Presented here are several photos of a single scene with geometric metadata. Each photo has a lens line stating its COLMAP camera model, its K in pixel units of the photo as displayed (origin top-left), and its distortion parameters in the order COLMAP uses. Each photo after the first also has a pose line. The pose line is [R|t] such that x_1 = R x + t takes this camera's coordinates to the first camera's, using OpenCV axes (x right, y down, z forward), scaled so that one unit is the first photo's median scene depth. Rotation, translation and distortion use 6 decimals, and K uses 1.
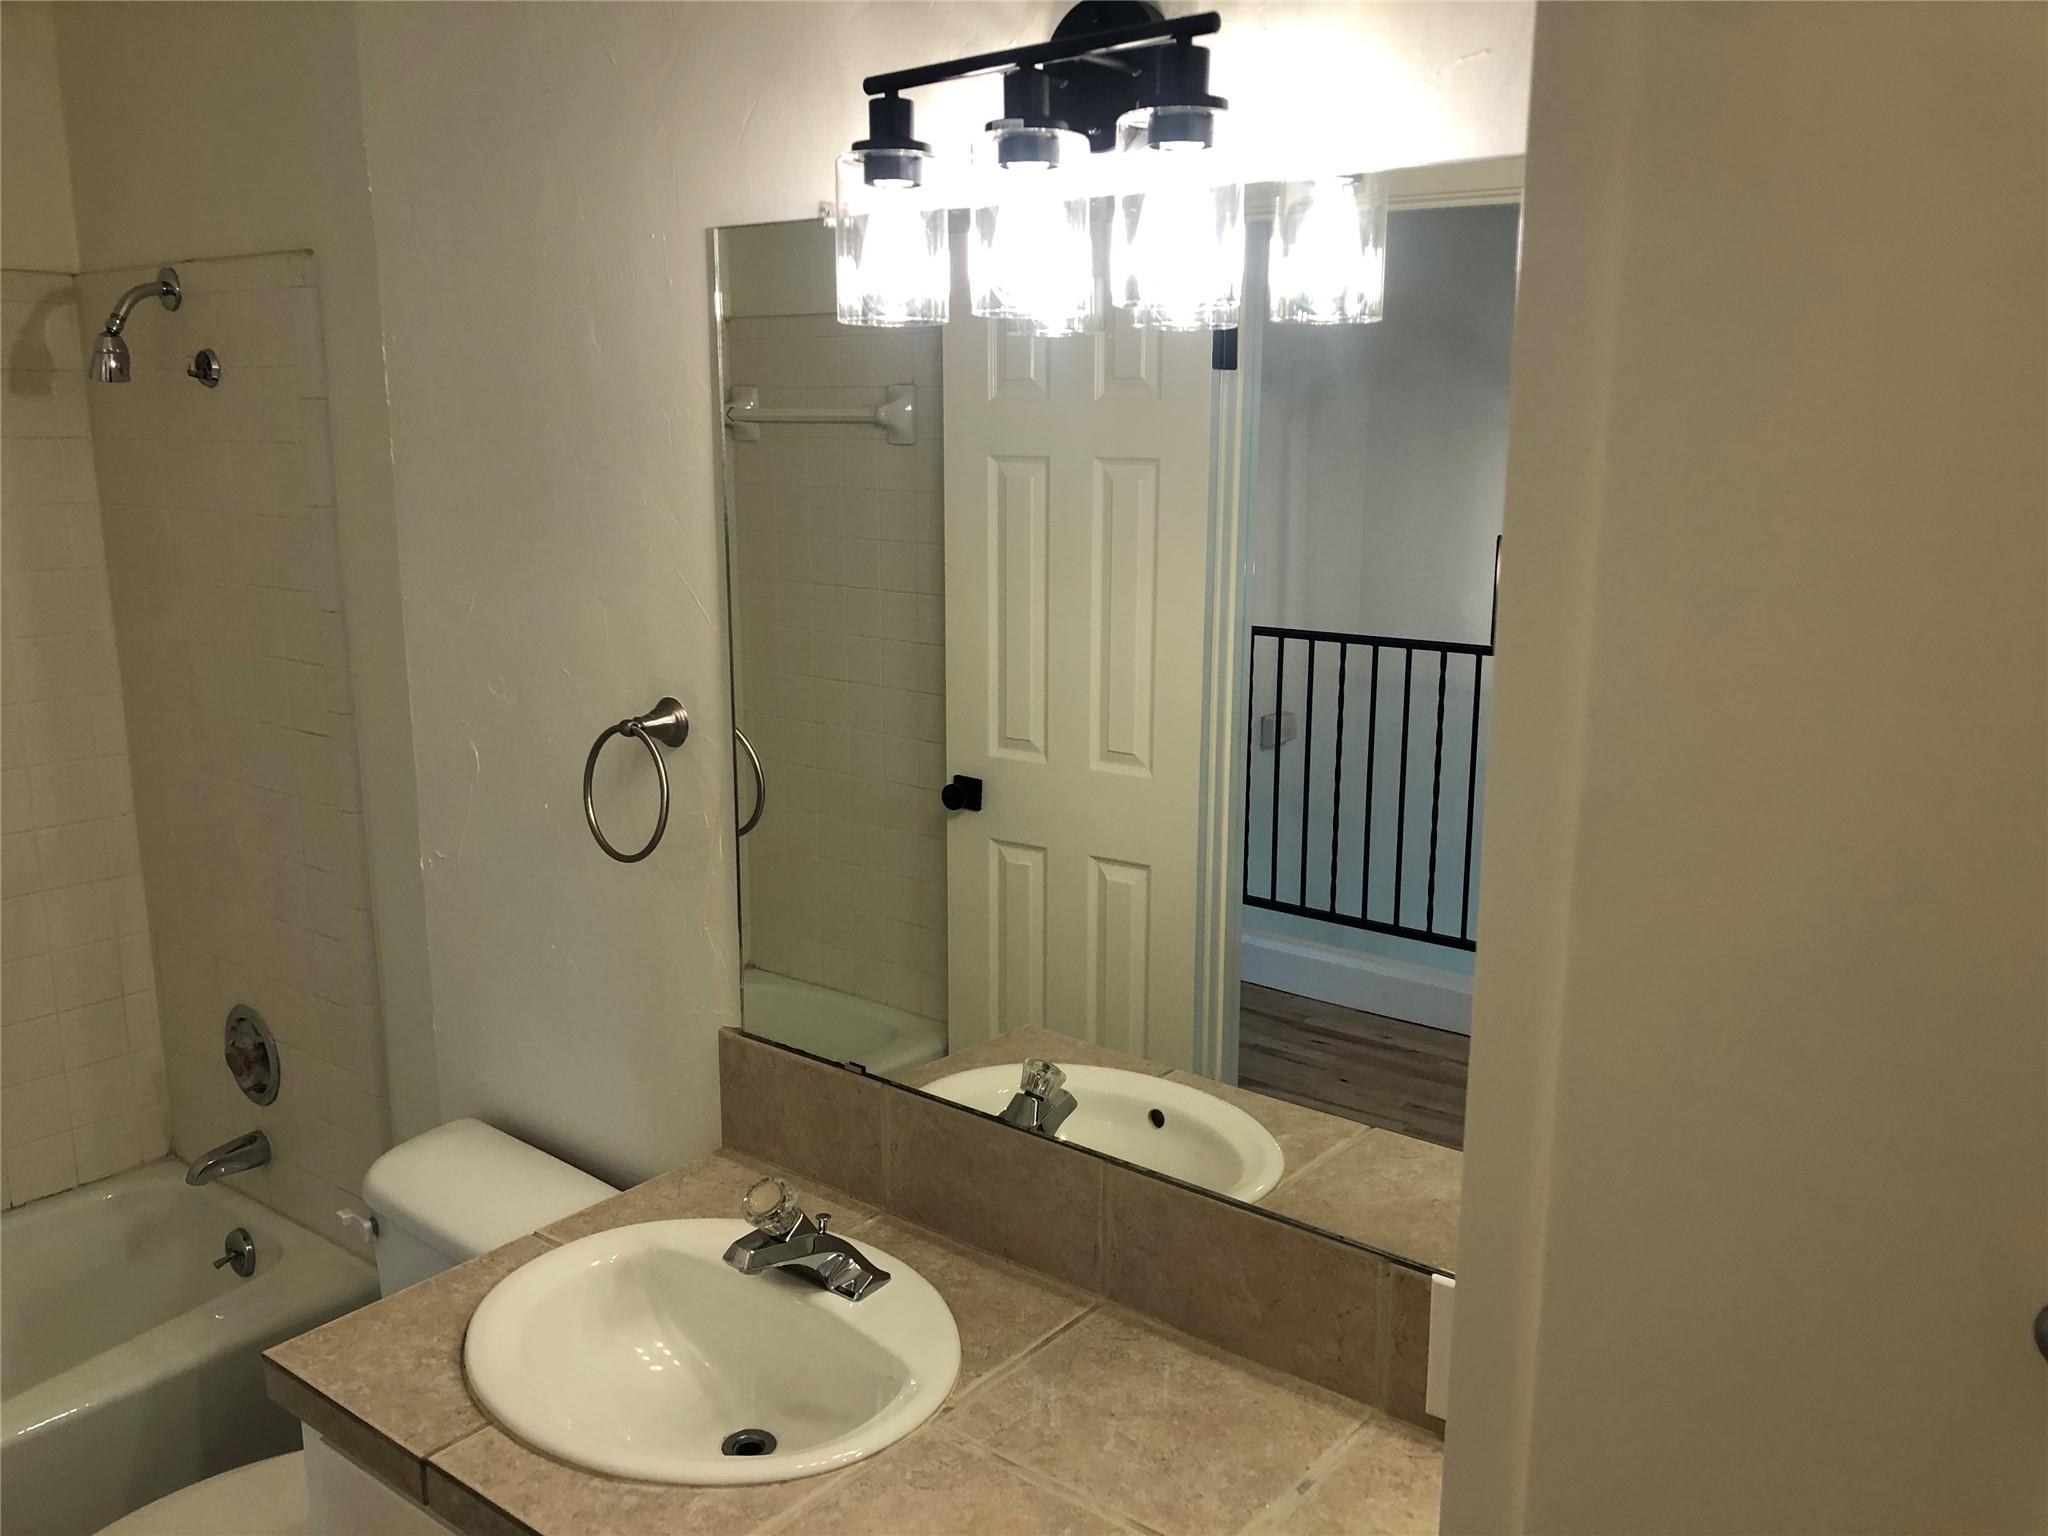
lens RADIAL K [[1655.9, 0, 1038.8], [0, 1655.9, 764.8], [0, 0, 1]] dist [0.023698, -0.031074]
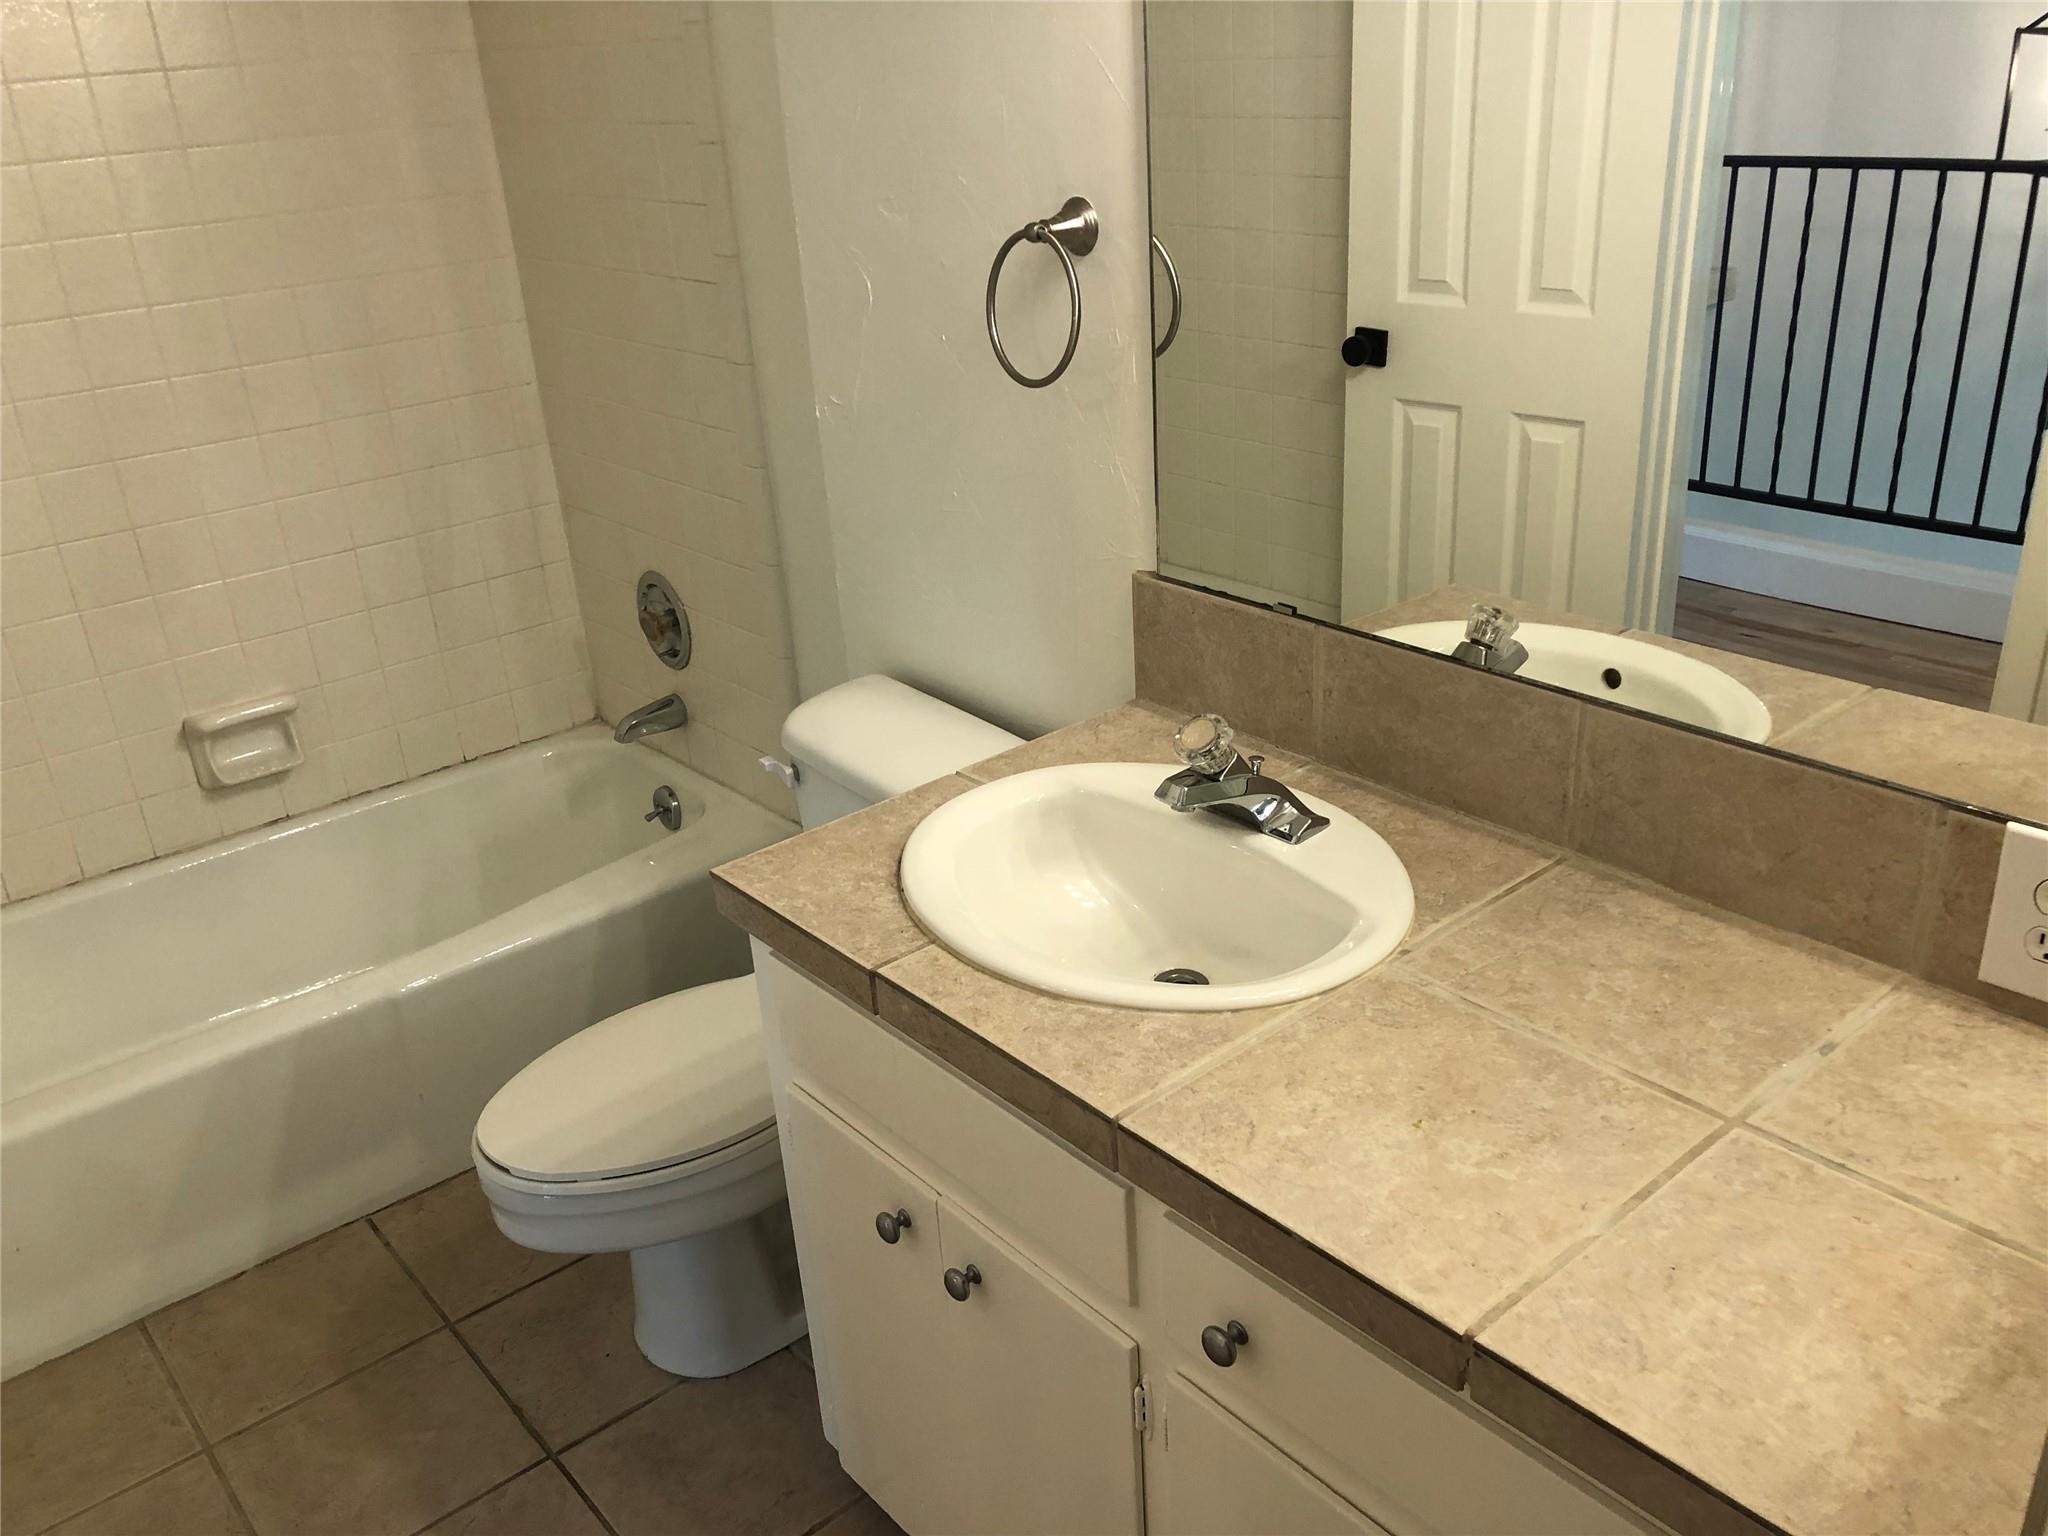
lens RADIAL K [[1655.9, 0, 1009.3], [0, 1655.9, 767.1], [0, 0, 1]] dist [0.023698, -0.031074]
pose [[0.976250, 0.021134, -0.215614, -0.059051], [0.026725, 0.975881, 0.216660, 0.064547], [0.214993, -0.217277, 0.952139, 0.072908]]
